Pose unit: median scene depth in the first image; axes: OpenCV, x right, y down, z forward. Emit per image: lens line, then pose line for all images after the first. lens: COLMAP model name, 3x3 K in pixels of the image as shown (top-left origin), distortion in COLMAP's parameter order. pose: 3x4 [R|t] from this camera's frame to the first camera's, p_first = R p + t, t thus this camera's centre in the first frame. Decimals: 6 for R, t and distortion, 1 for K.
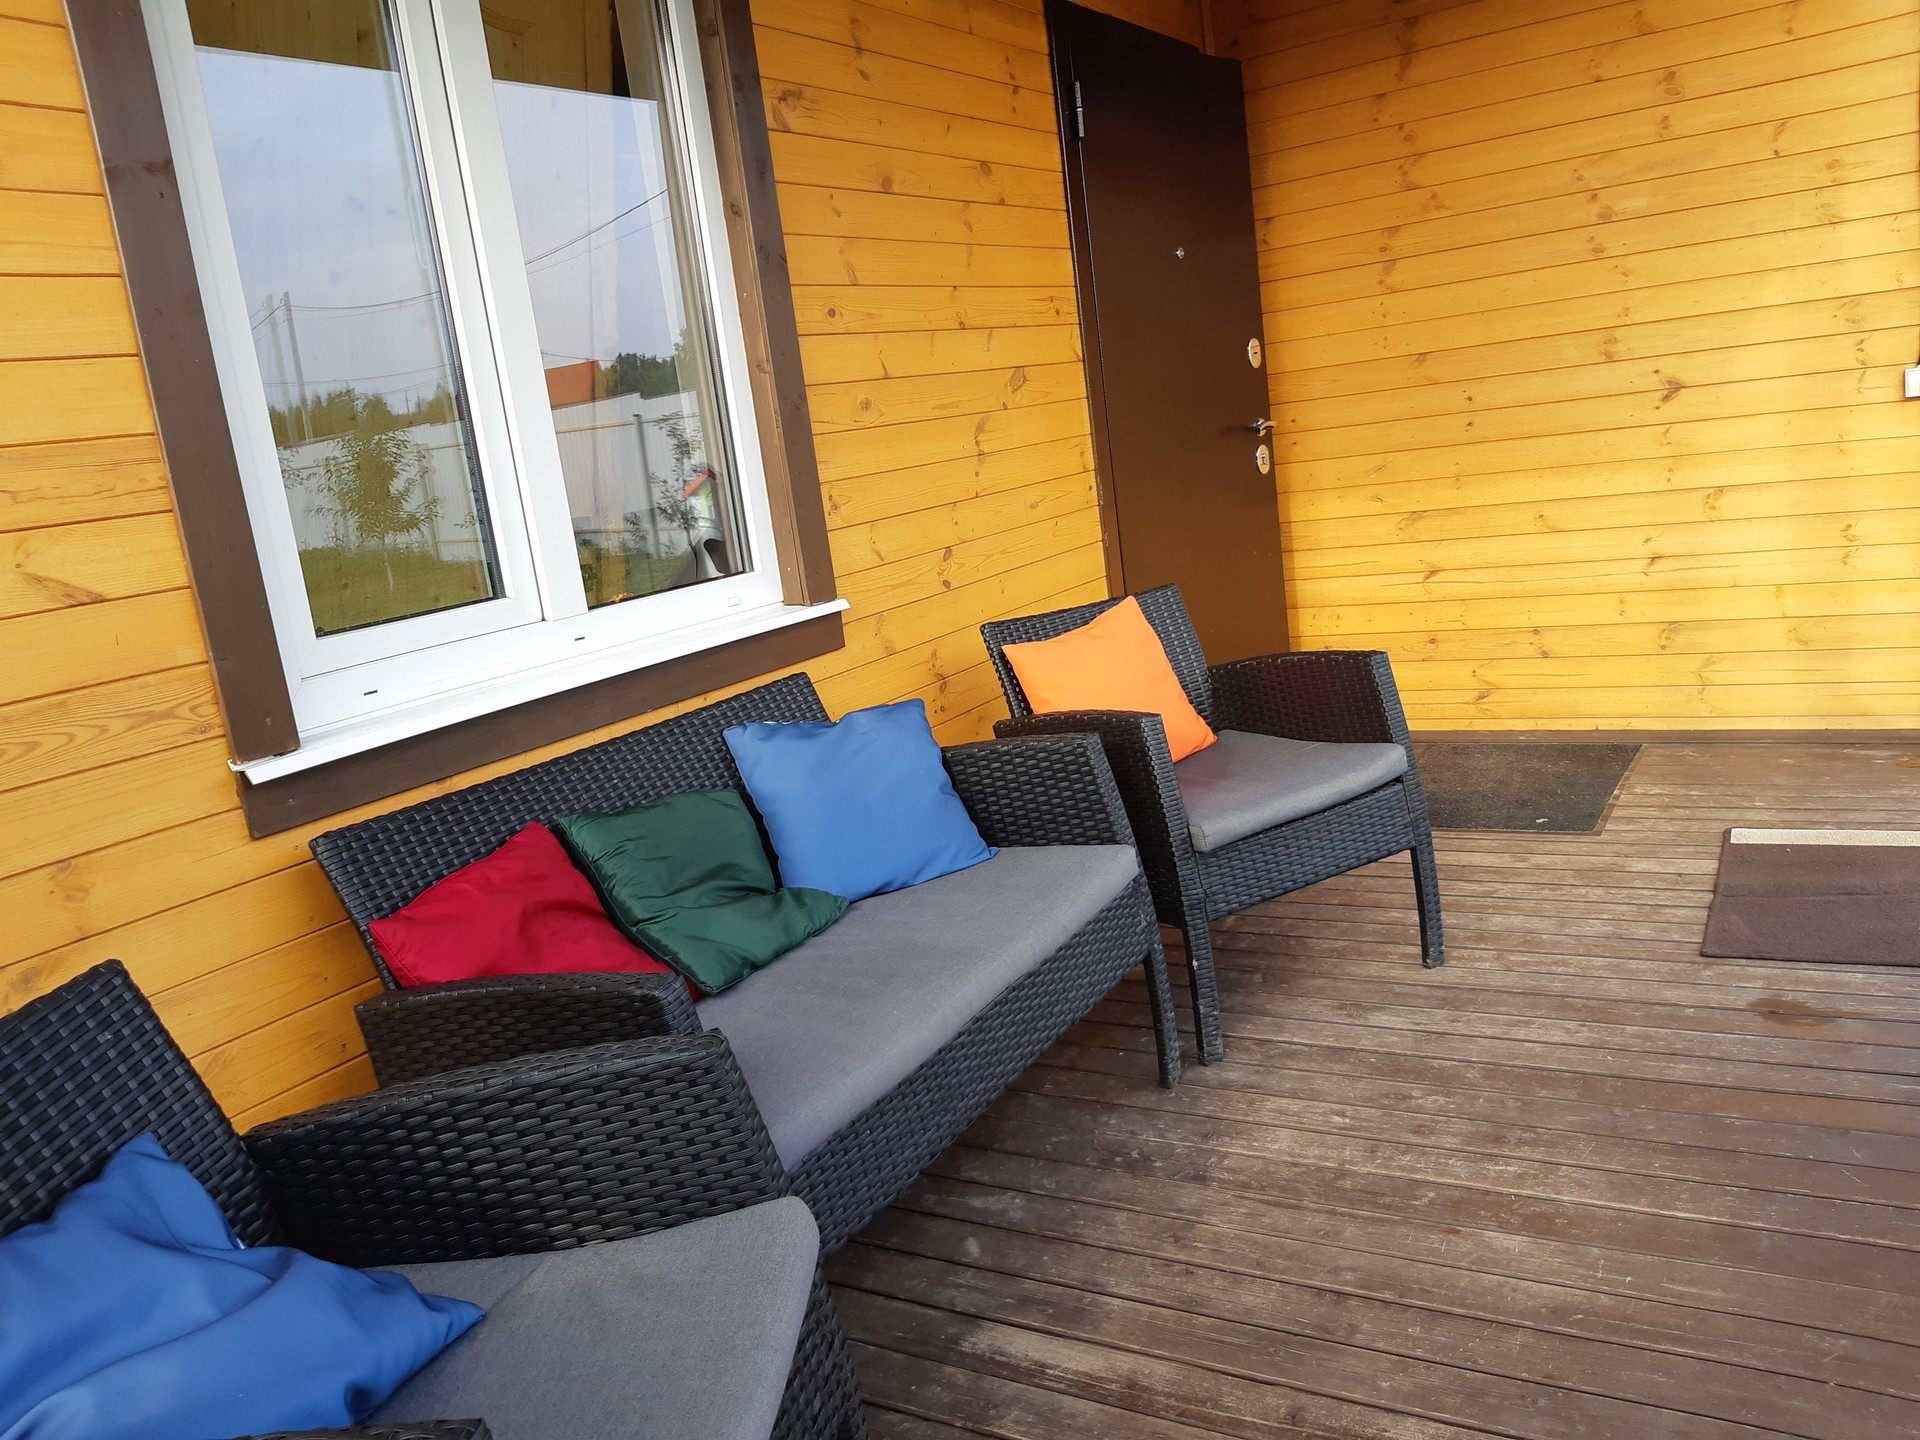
lens RADIAL K [[1492.0, 0, 983.9], [0, 1492.0, 711.3], [0, 0, 1]] dist [0.100308, -0.225785]
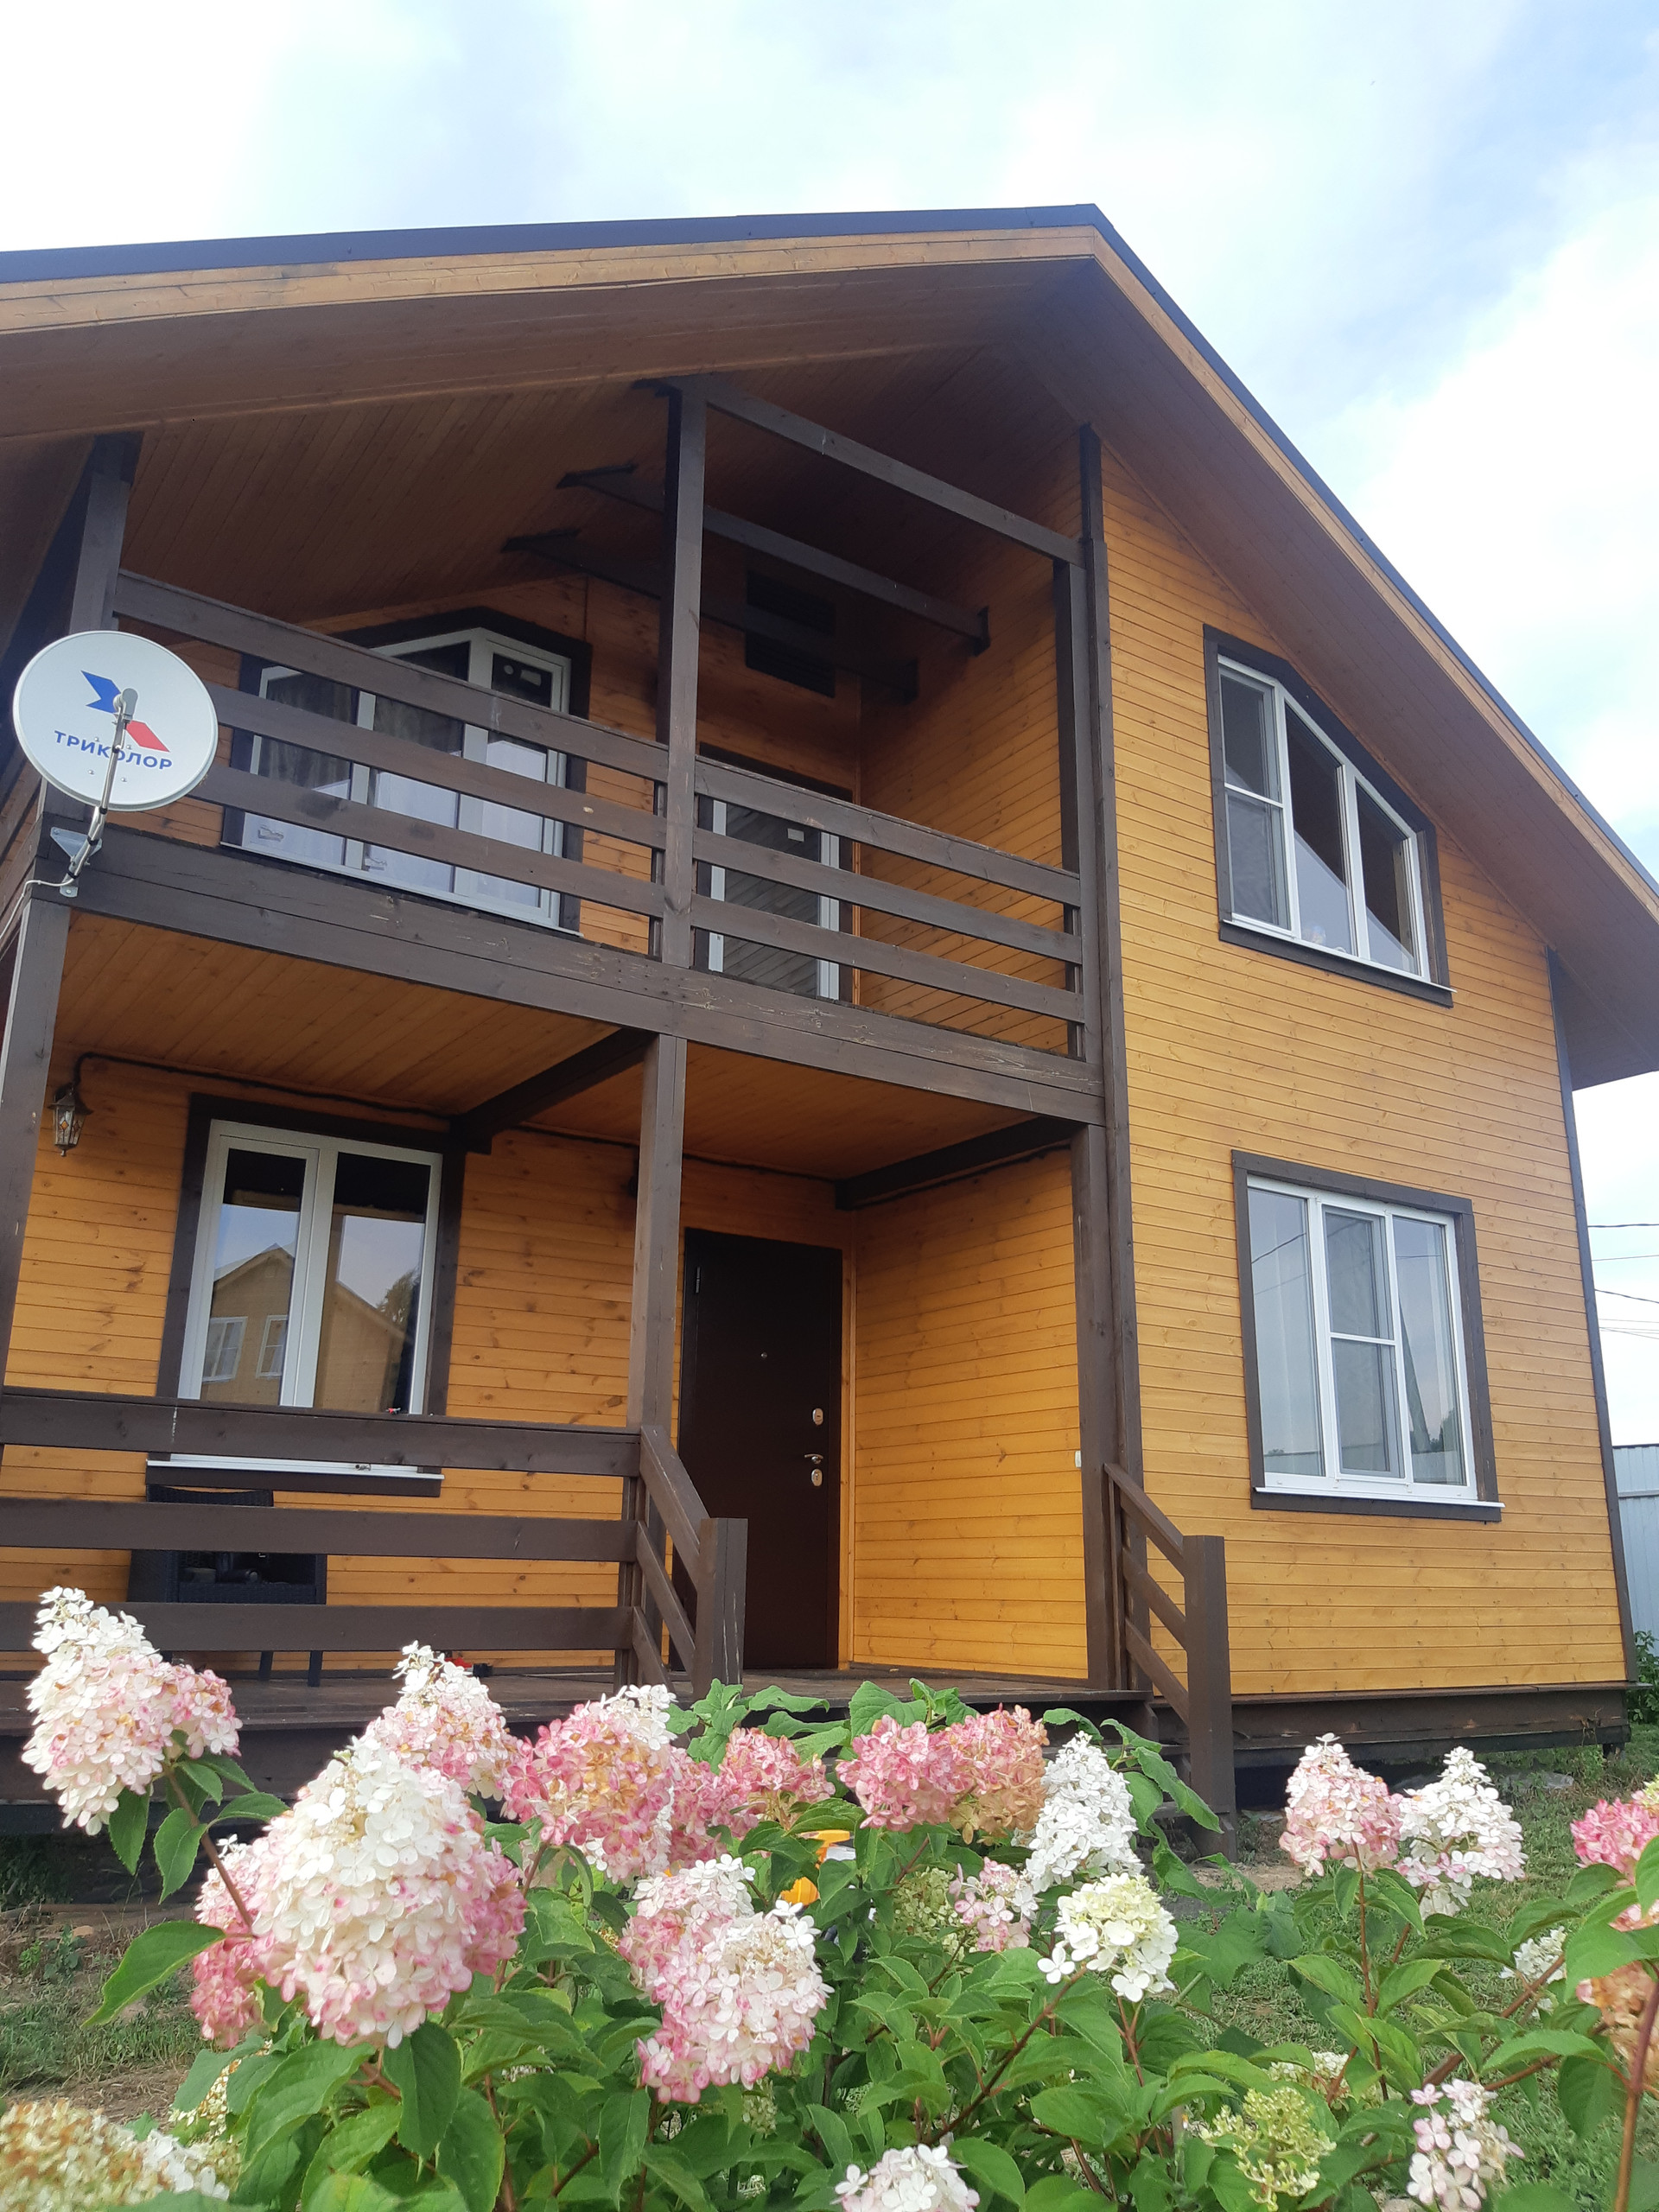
lens RADIAL K [[1718.9, 0, 829.5], [0, 1718.9, 1106.0], [0, 0, 1]] dist [0.100308, -0.225785]
pose [[0.891776, 0.021573, -0.451963, 1.160403], [-0.210468, 0.904005, -0.372127, 0.198374], [0.400549, 0.426978, 0.810710, -0.836670]]
